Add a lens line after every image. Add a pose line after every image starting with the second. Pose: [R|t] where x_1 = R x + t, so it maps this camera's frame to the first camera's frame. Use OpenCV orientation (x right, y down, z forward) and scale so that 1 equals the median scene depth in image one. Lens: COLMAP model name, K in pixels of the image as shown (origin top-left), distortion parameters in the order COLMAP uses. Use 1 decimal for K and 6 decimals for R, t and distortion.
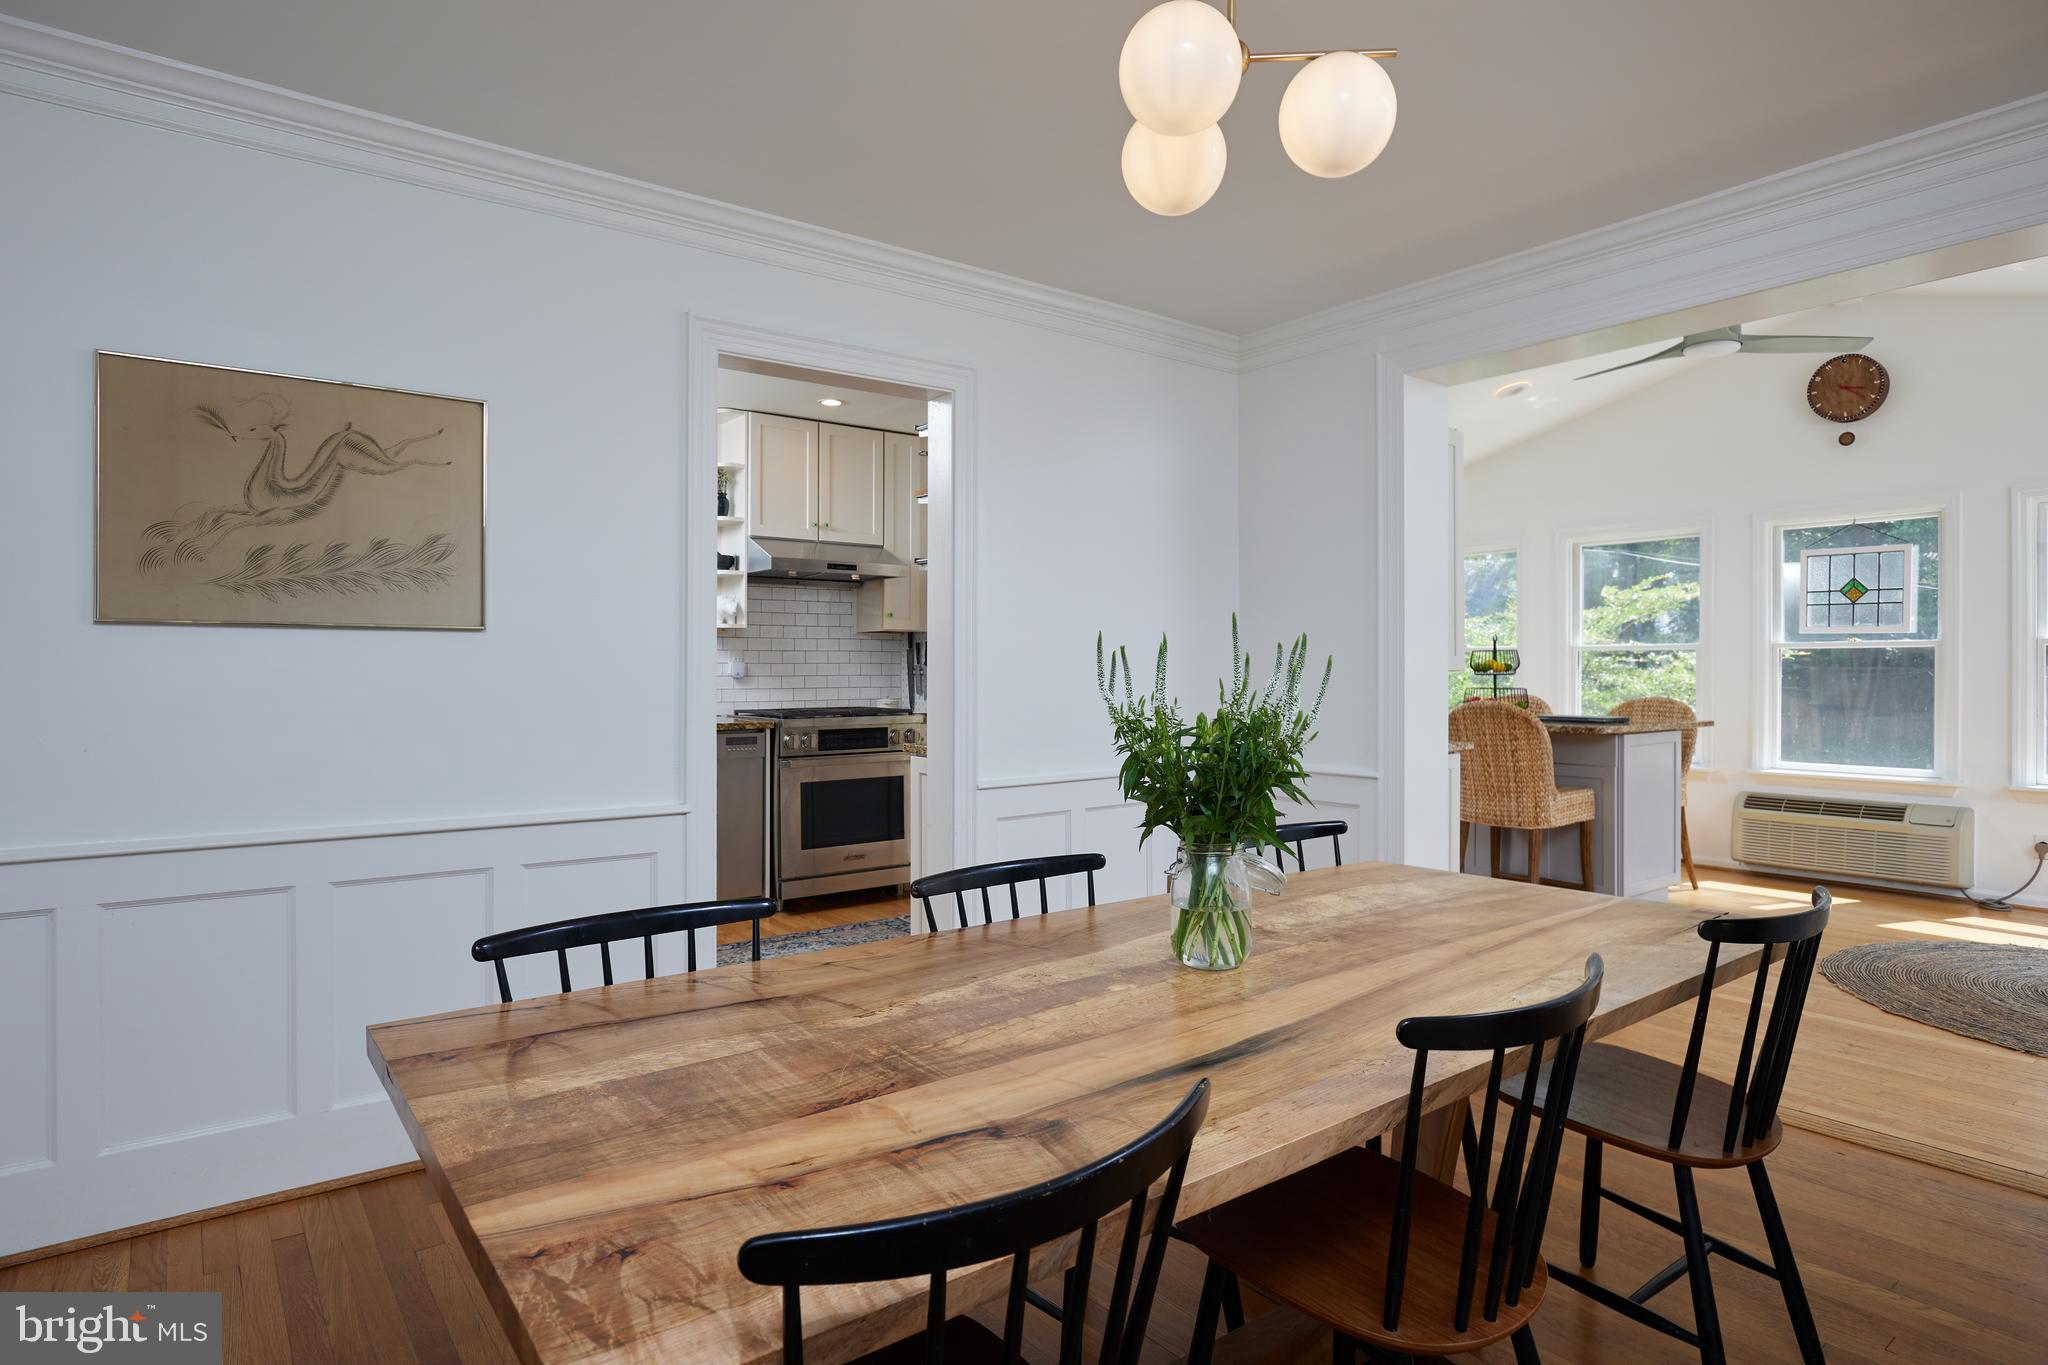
lens RADIAL K [[1103.3, 0, 1020.0], [0, 1103.3, 676.5], [0, 0, 1]] dist [-0.011731, -0.001715]
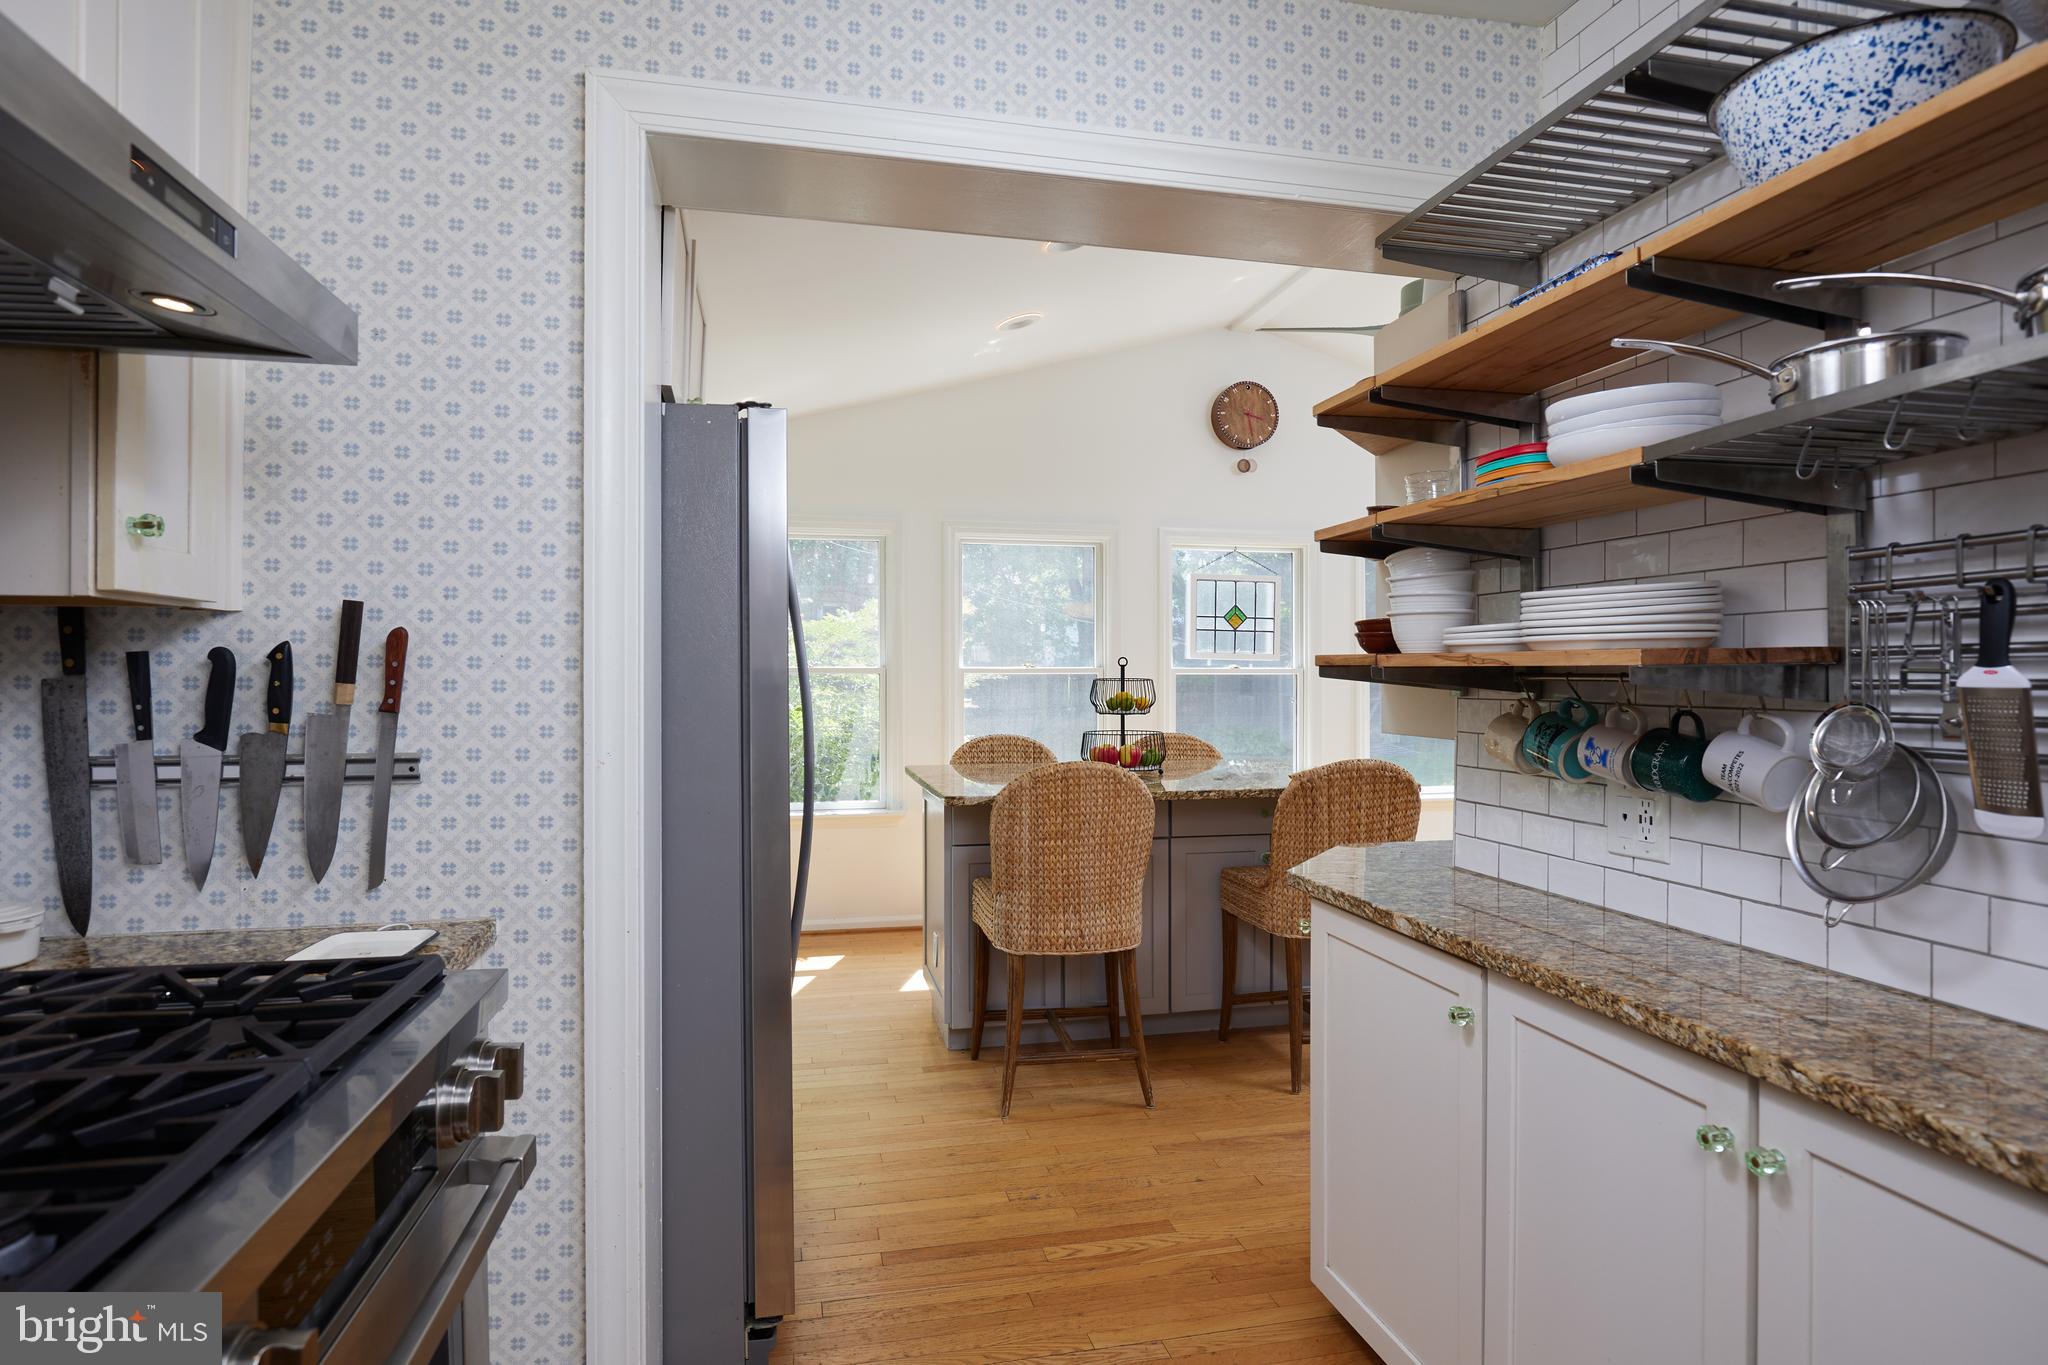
lens RADIAL K [[1103.3, 0, 1033.8], [0, 1103.3, 677.1], [0, 0, 1]] dist [-0.011731, -0.001715]
pose [[0.415567, -0.003117, 0.909557, -1.066033], [0.008283, 0.999966, -0.000358, -0.110851], [-0.909525, 0.007683, 0.415579, 3.343107]]
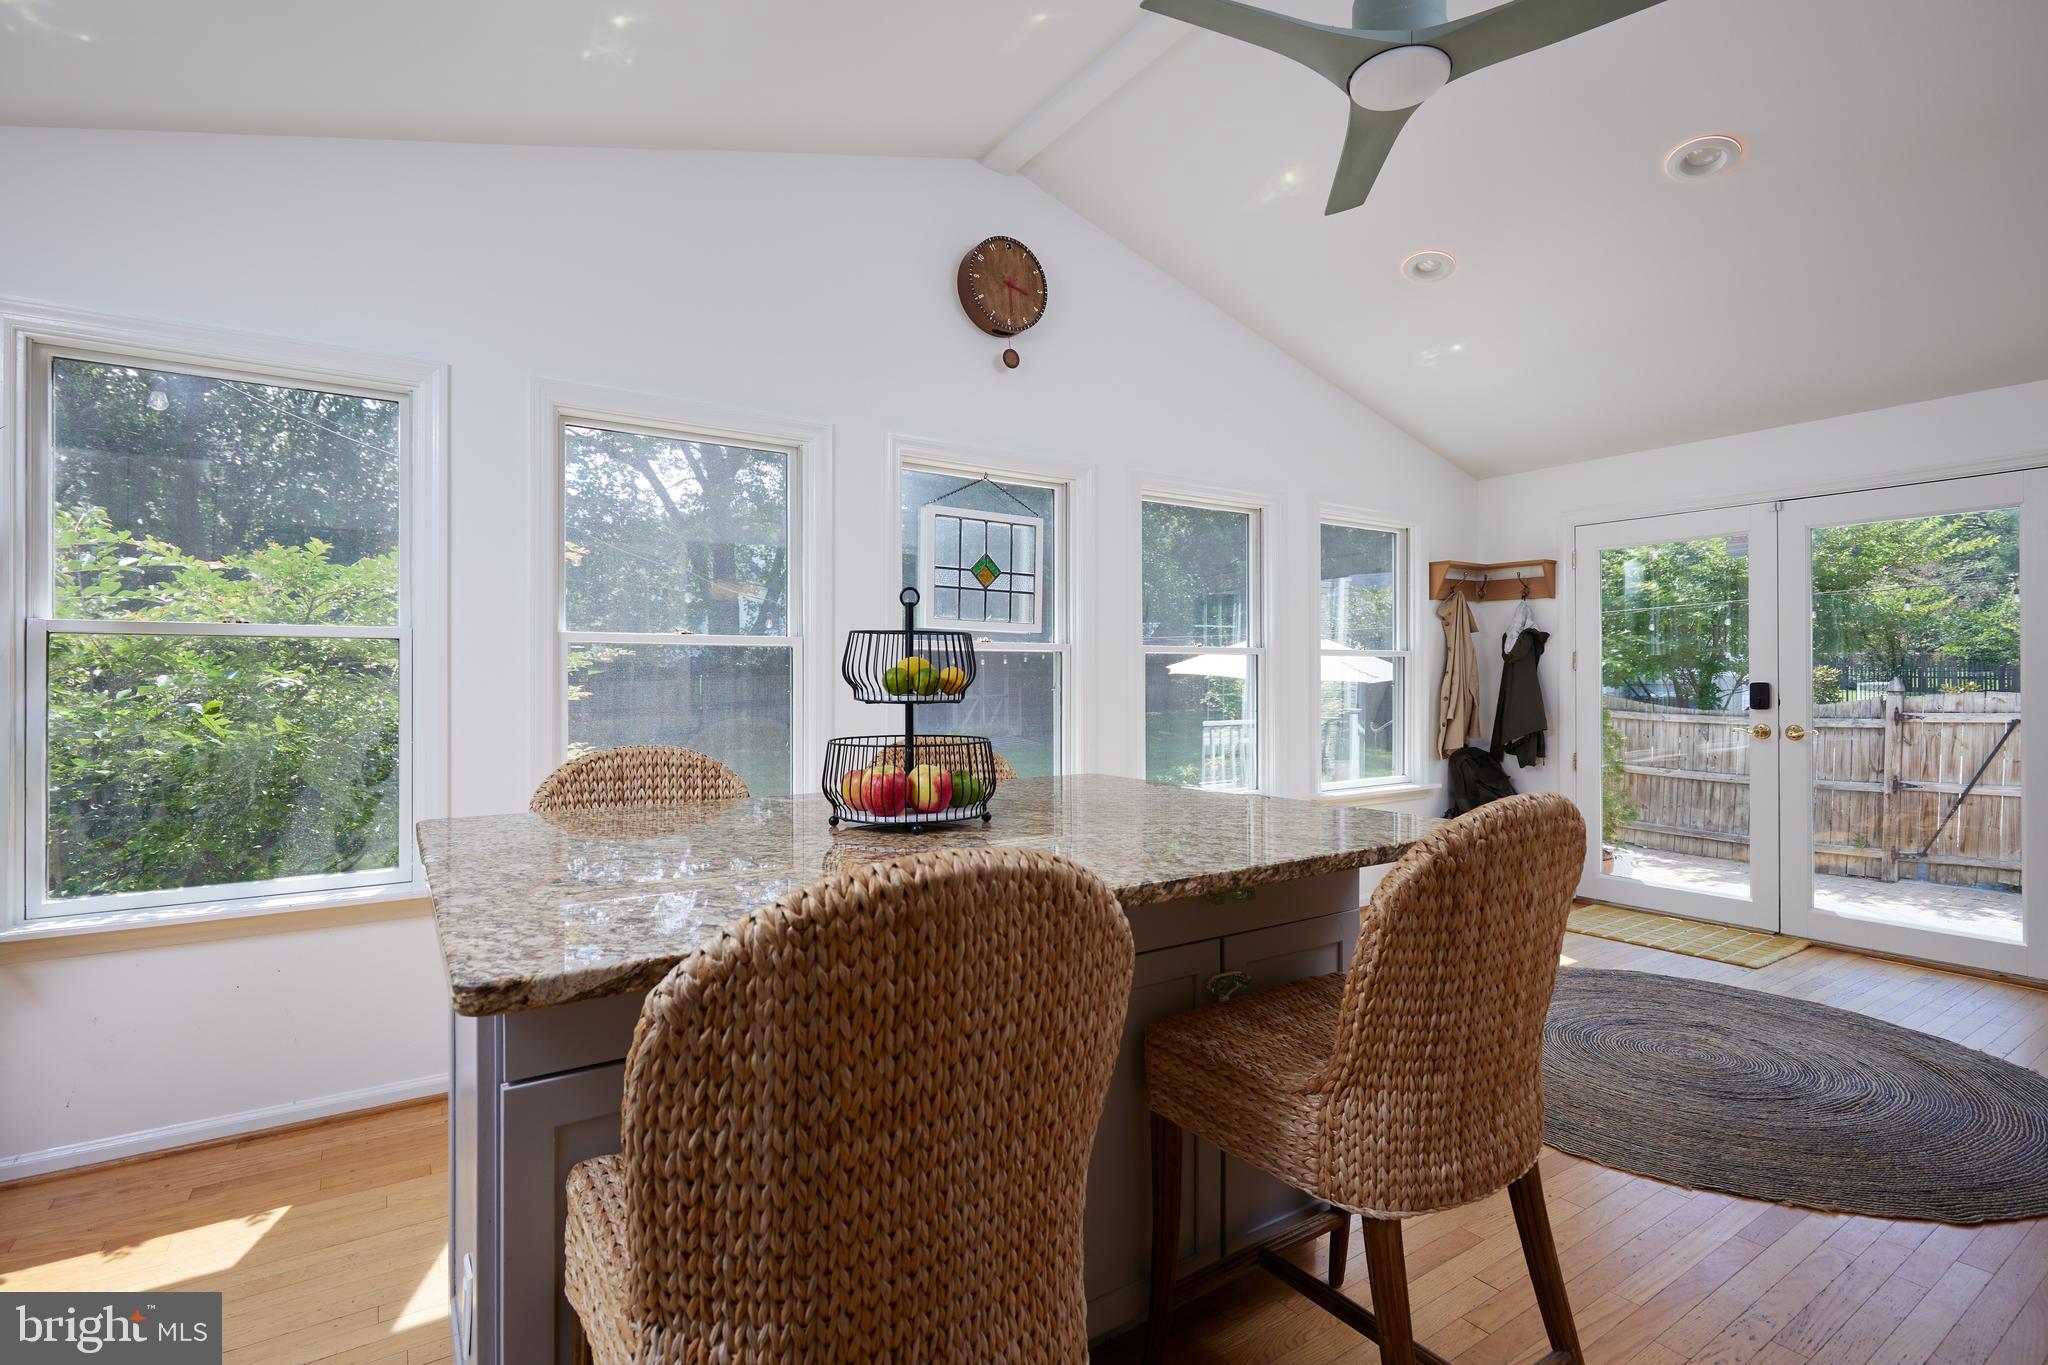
lens RADIAL K [[960.0, 0, 1021.7], [0, 960.0, 670.1], [0, 0, 1]] dist [0.002634, 0.000232]
pose [[0.064718, 0.006914, 0.997880, 0.588843], [0.009723, 0.999924, -0.007558, -0.037377], [-0.997856, 0.010192, 0.064646, 4.186506]]
